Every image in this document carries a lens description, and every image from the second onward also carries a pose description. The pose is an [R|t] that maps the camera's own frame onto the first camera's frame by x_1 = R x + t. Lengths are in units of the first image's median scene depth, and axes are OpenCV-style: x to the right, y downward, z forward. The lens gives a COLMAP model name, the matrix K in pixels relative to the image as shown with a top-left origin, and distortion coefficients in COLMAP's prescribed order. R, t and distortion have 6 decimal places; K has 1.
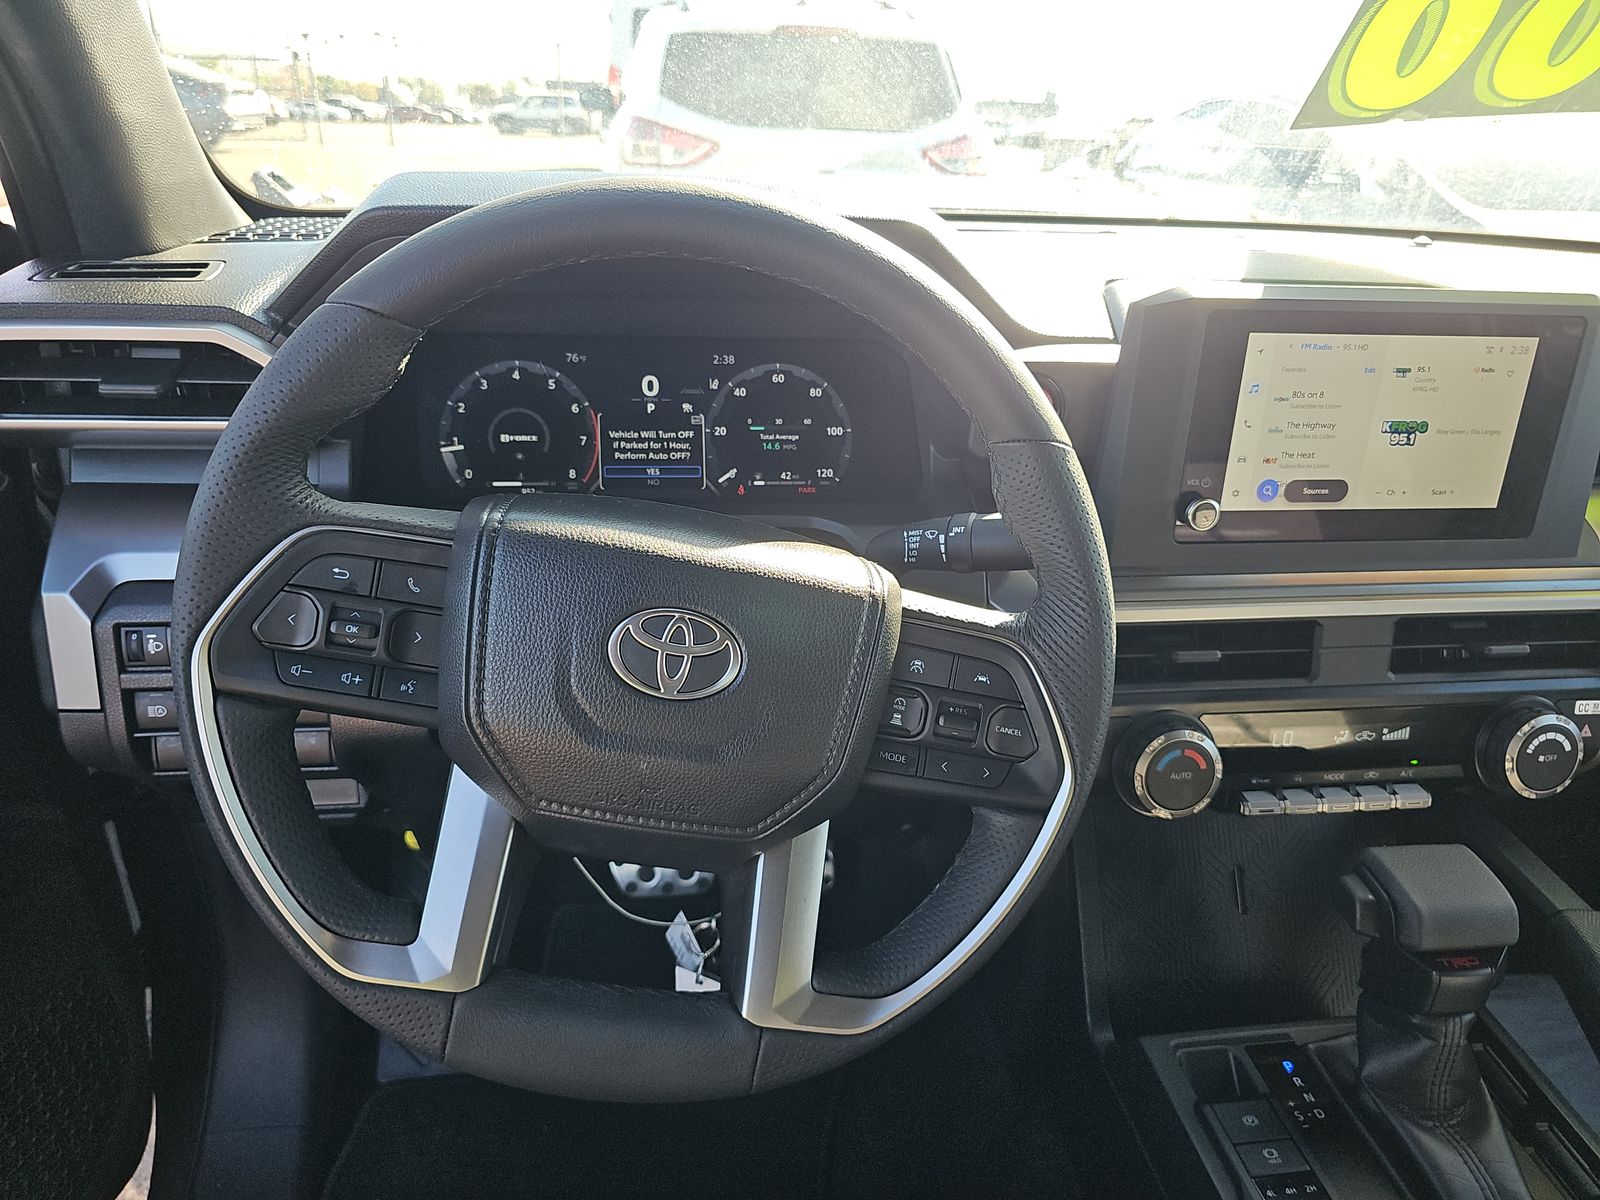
lens RADIAL K [[1075.1, 0, 800.0], [0, 1075.1, 600.0], [0, 0, 1]] dist [0.006609, -0.020596]
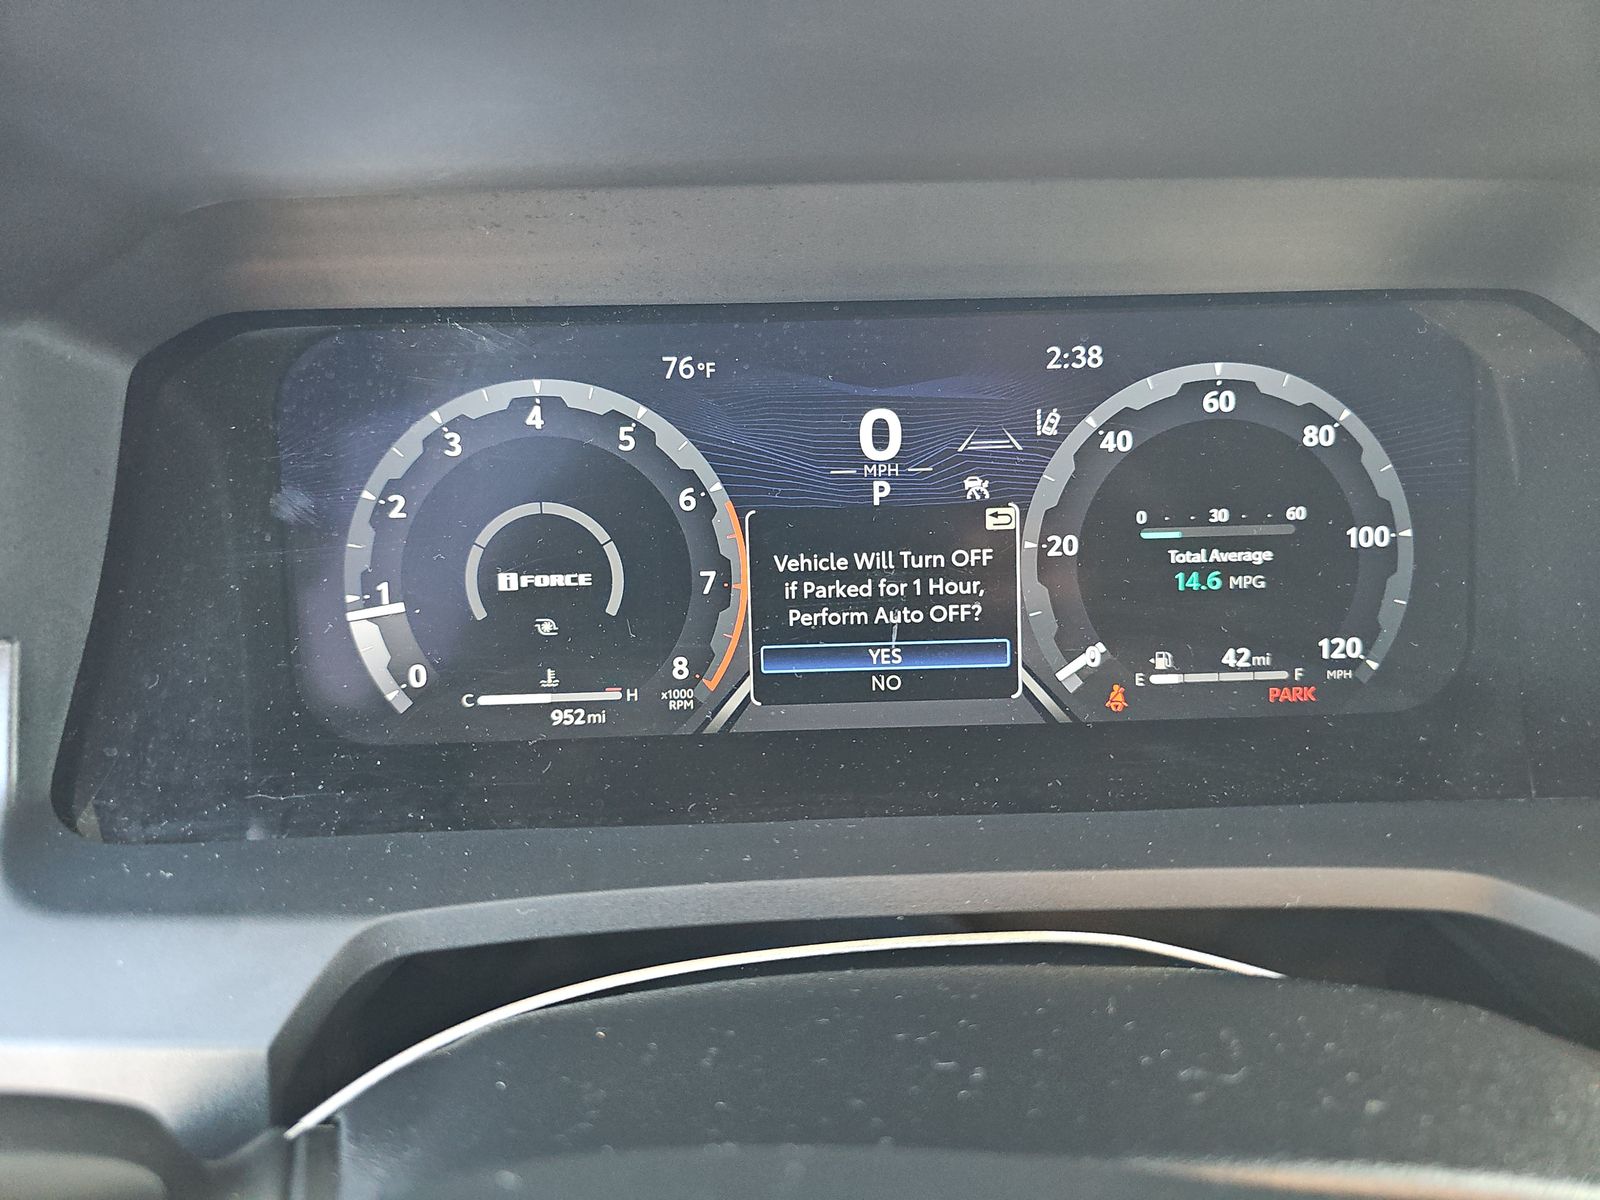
lens RADIAL K [[1075.1, 0, 800.0], [0, 1075.1, 600.0], [0, 0, 1]] dist [0.006609, -0.020596]
pose [[0.992694, -0.027961, -0.117375, -0.125126], [0.013014, 0.991915, -0.126236, -0.093737], [0.119956, 0.123786, 0.985032, 0.632602]]
